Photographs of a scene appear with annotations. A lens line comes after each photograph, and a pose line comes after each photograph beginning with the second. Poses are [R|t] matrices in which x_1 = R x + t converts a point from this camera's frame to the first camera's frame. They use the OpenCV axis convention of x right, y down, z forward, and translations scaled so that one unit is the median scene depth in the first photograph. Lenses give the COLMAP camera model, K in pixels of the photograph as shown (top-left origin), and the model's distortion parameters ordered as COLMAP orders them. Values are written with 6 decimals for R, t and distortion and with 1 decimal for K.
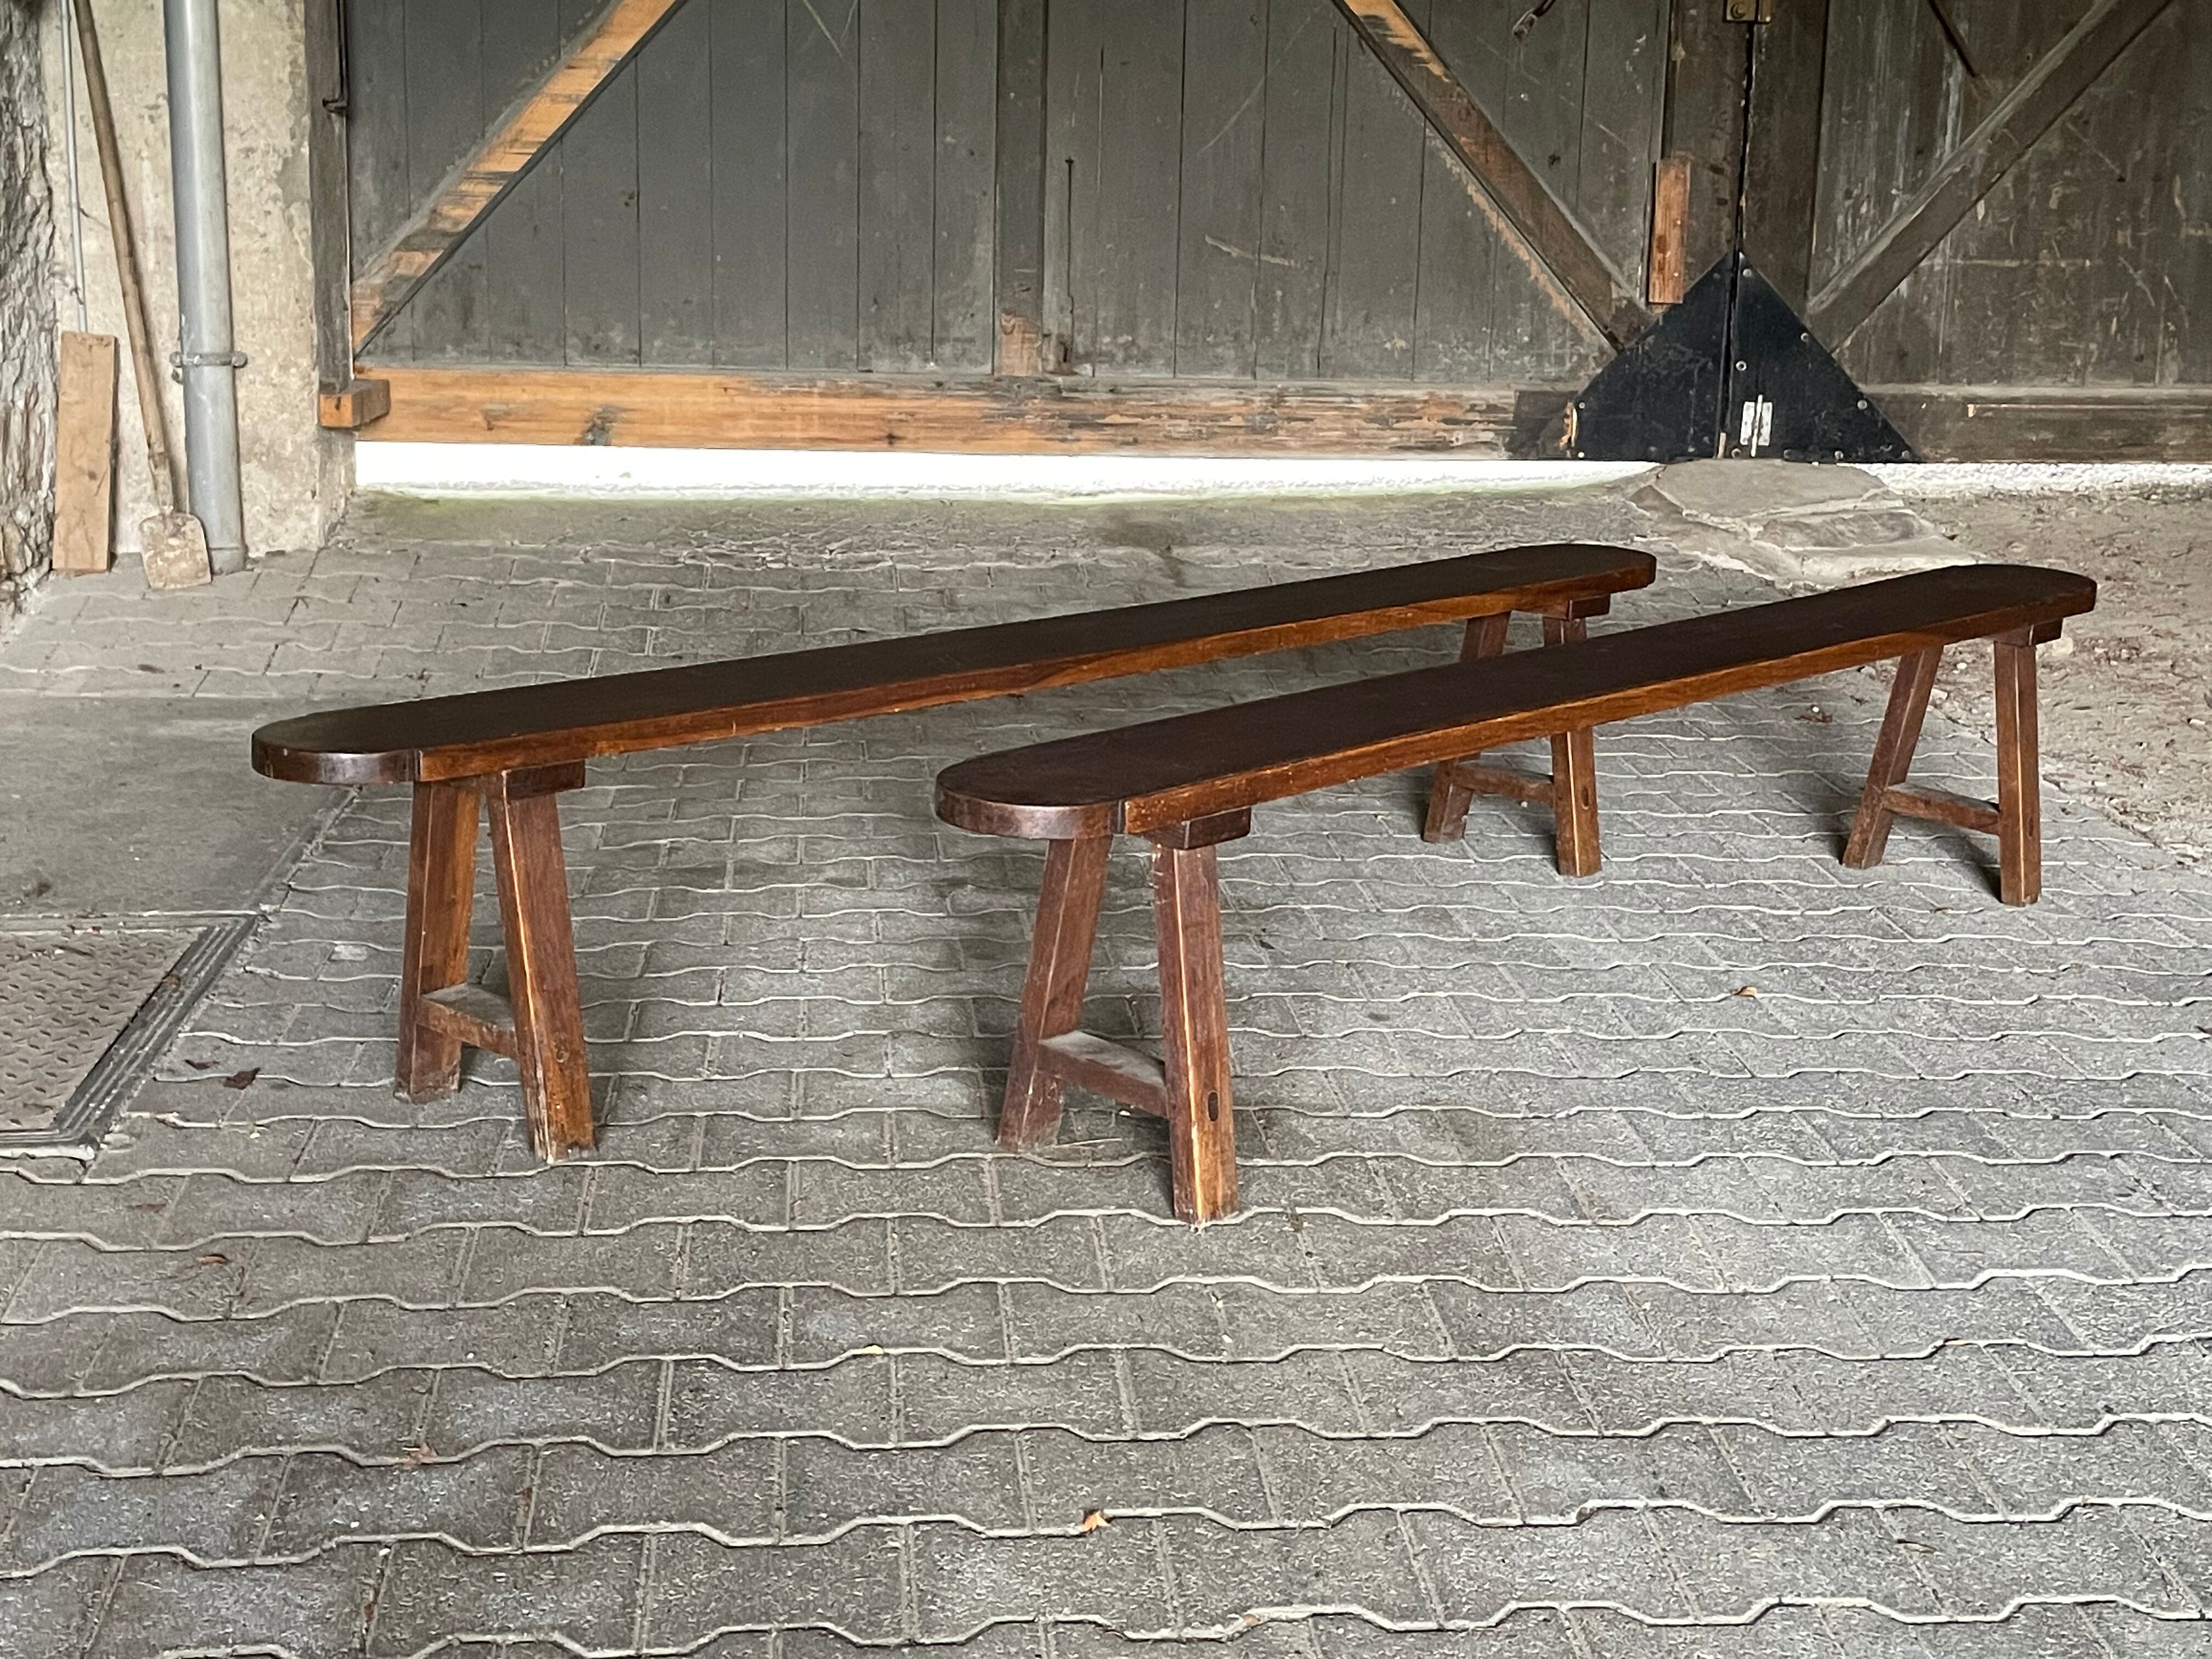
lens RADIAL K [[2903.3, 0, 1116.2], [0, 2903.3, 773.5], [0, 0, 1]] dist [0.072460, 0.000000]
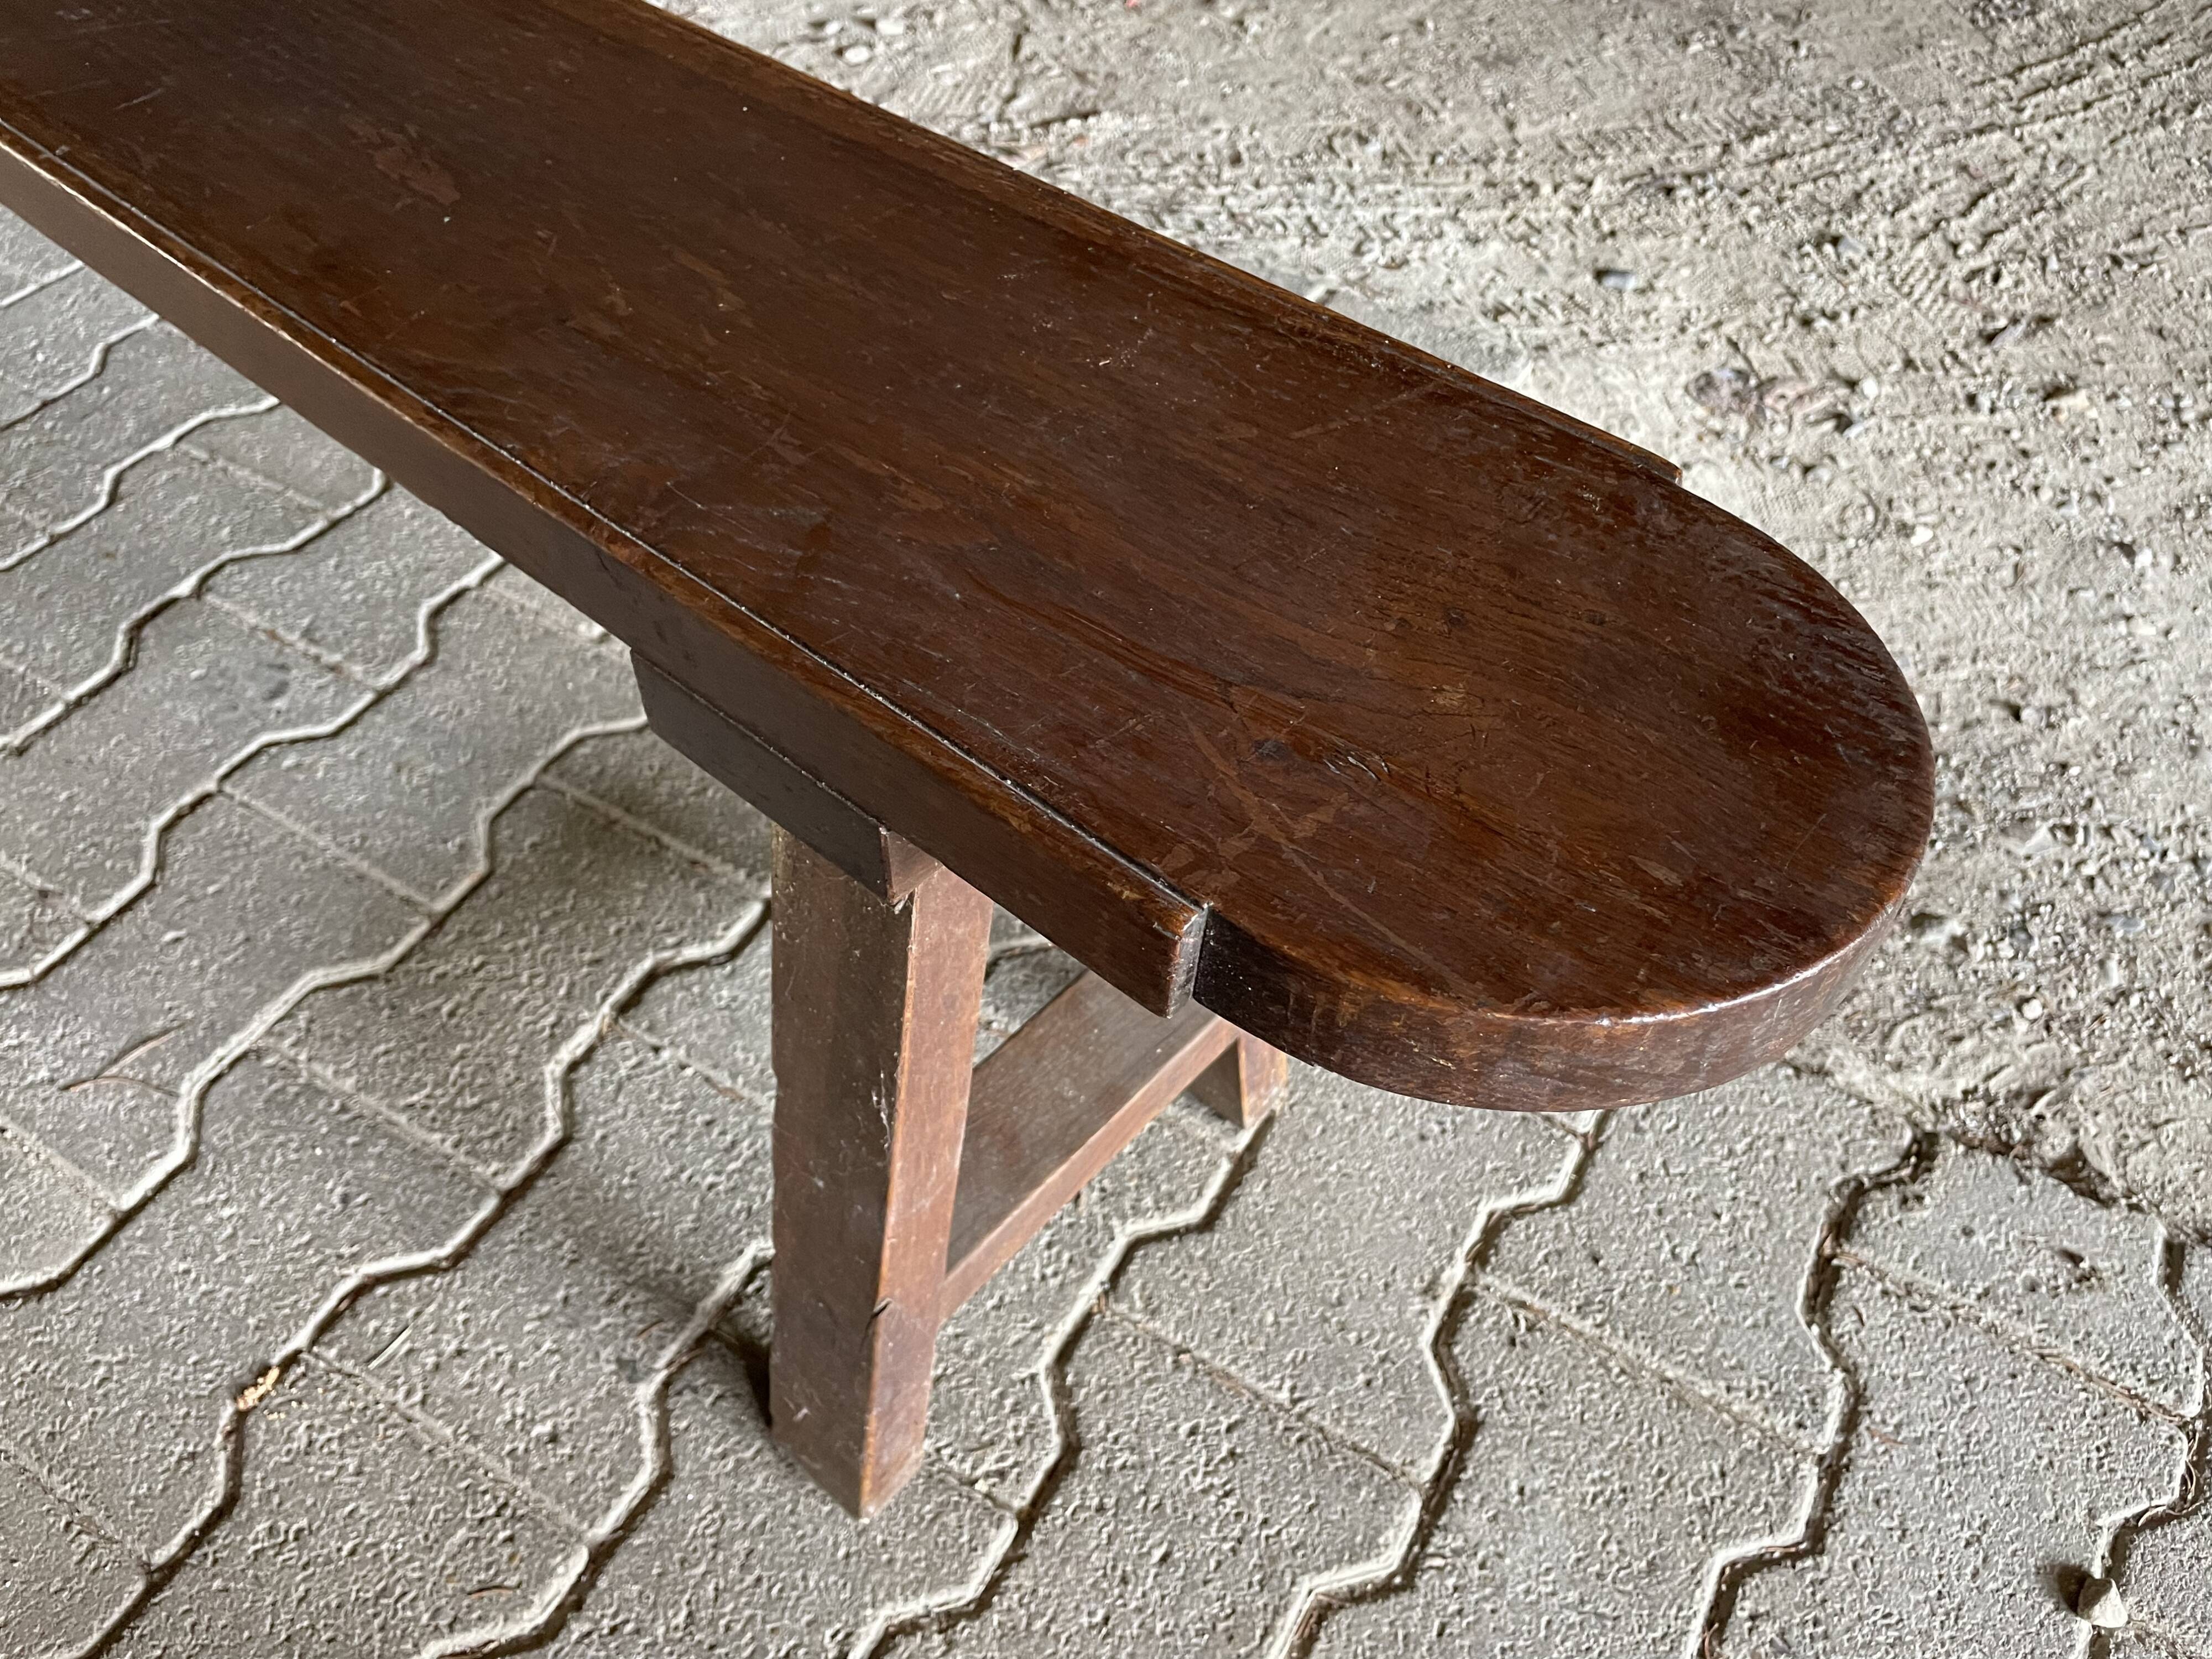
lens RADIAL K [[1678.1, 0, 1099.3], [0, 1678.1, 849.2], [0, 0, 1]] dist [0.079045, -0.107819]
pose [[0.586927, -0.622240, 0.518010, 0.113955], [0.196858, 0.730279, 0.654171, -0.007251], [-0.785343, -0.281976, 0.551113, 0.315660]]
